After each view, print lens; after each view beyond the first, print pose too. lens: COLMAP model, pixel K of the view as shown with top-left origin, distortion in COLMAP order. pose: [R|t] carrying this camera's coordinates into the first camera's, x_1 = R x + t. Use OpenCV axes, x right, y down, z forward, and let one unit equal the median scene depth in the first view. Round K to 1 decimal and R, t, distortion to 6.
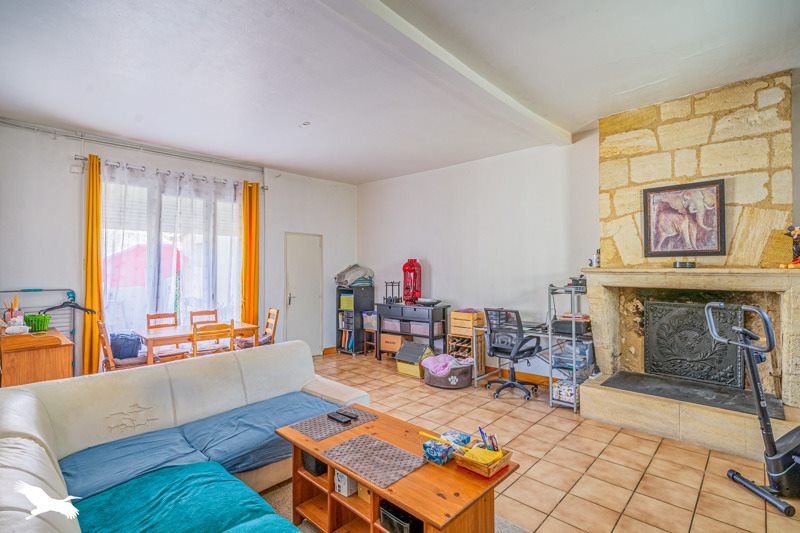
lens RADIAL K [[382.0, 0, 401.2], [0, 382.0, 262.3], [0, 0, 1]] dist [-0.003544, 0.001219]
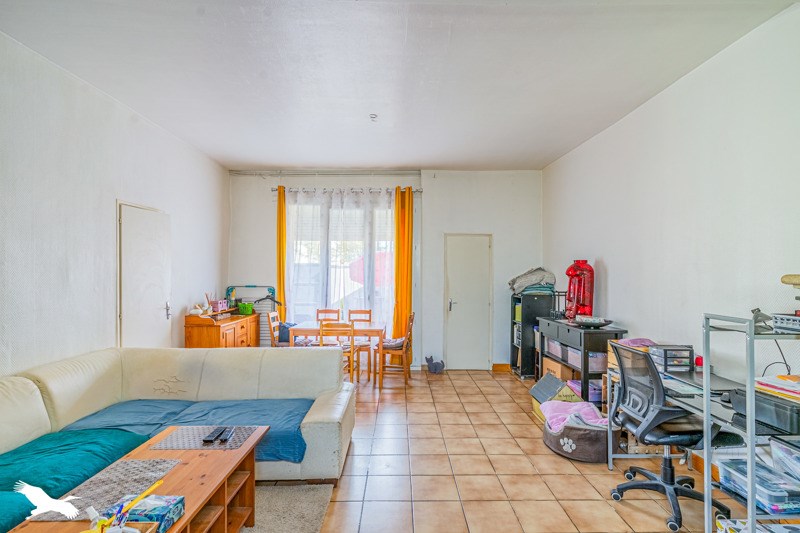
lens RADIAL K [[382.0, 0, 402.3], [0, 382.0, 272.7], [0, 0, 1]] dist [-0.003544, 0.001219]
pose [[0.694516, 0.004539, -0.719462, 0.383049], [0.006871, 0.999893, 0.012942, 0.005614], [0.719444, -0.013932, 0.694411, 0.331026]]
